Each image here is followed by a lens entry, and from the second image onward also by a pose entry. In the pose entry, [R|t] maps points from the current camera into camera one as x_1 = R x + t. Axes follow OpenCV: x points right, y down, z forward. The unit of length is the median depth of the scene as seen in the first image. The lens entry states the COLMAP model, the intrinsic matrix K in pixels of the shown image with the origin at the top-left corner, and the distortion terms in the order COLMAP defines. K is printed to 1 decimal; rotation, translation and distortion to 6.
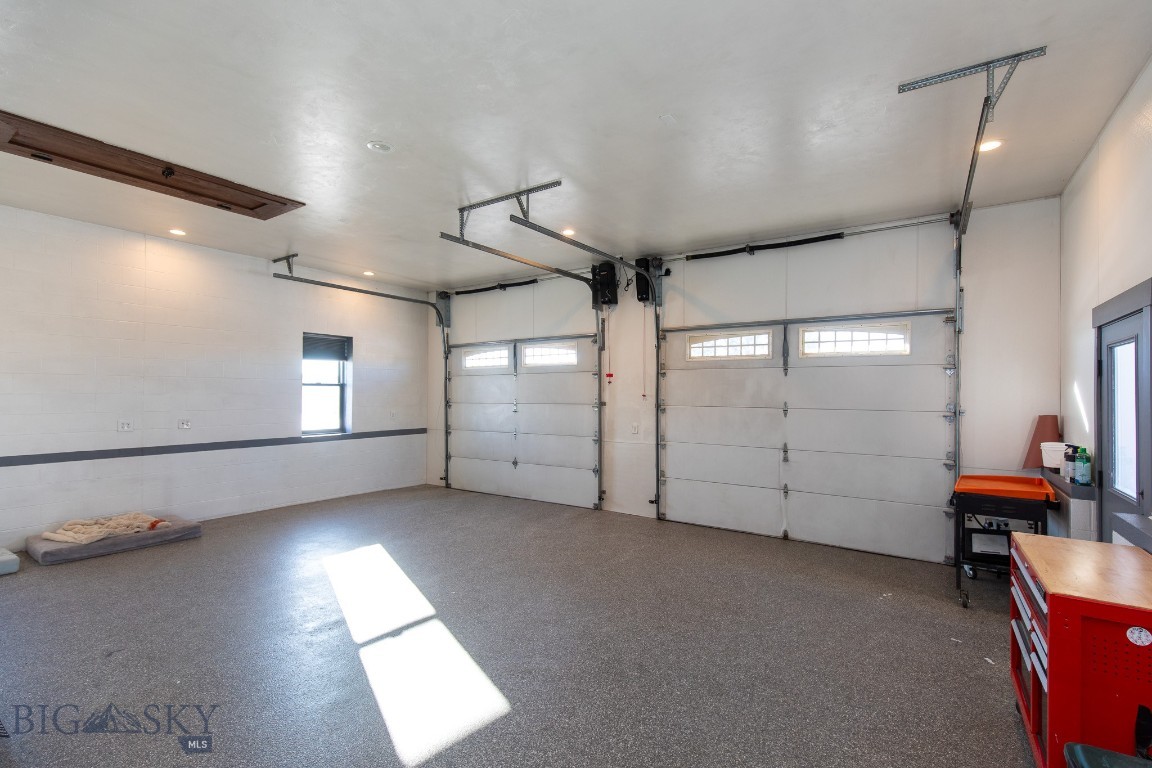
lens RADIAL K [[520.9, 0, 579.2], [0, 520.9, 390.8], [0, 0, 1]] dist [0.003201, 0.000344]
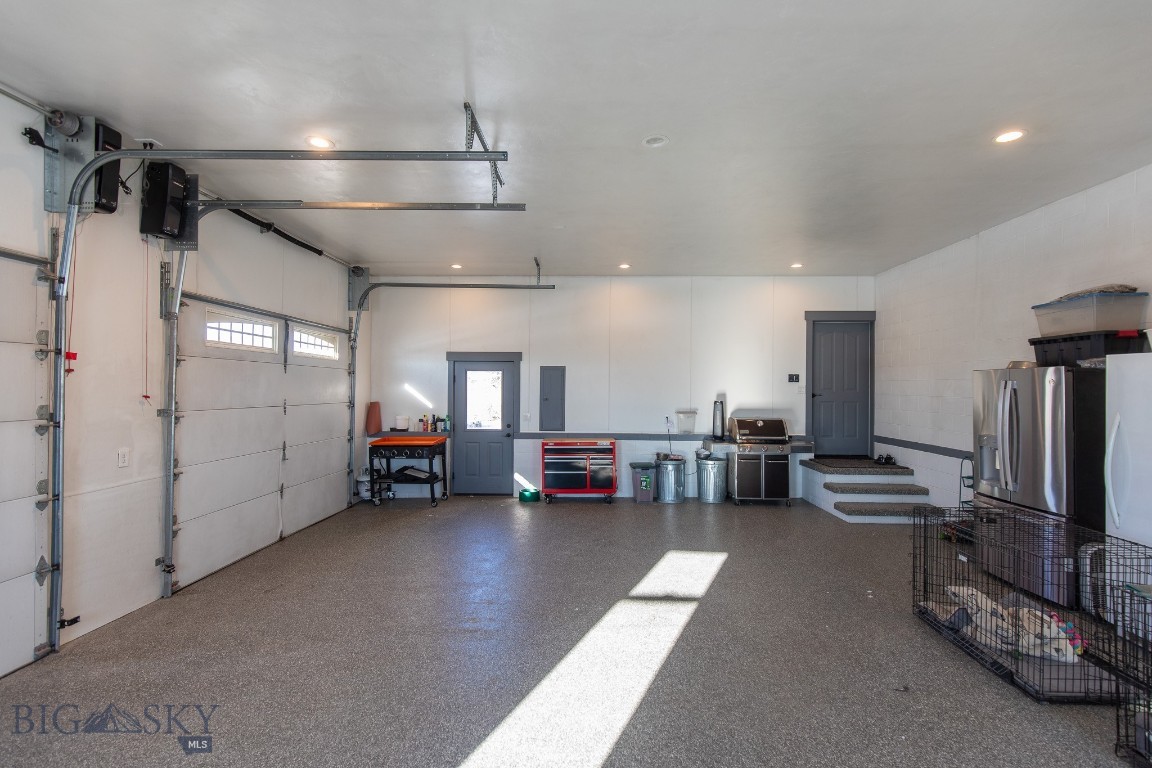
lens RADIAL K [[520.9, 0, 579.2], [0, 520.9, 390.8], [0, 0, 1]] dist [0.003201, 0.000344]
pose [[-0.541861, -0.011159, 0.840394, -0.642905], [-0.009246, 0.999930, 0.007316, -0.006145], [-0.840417, -0.003806, -0.541926, 0.945550]]
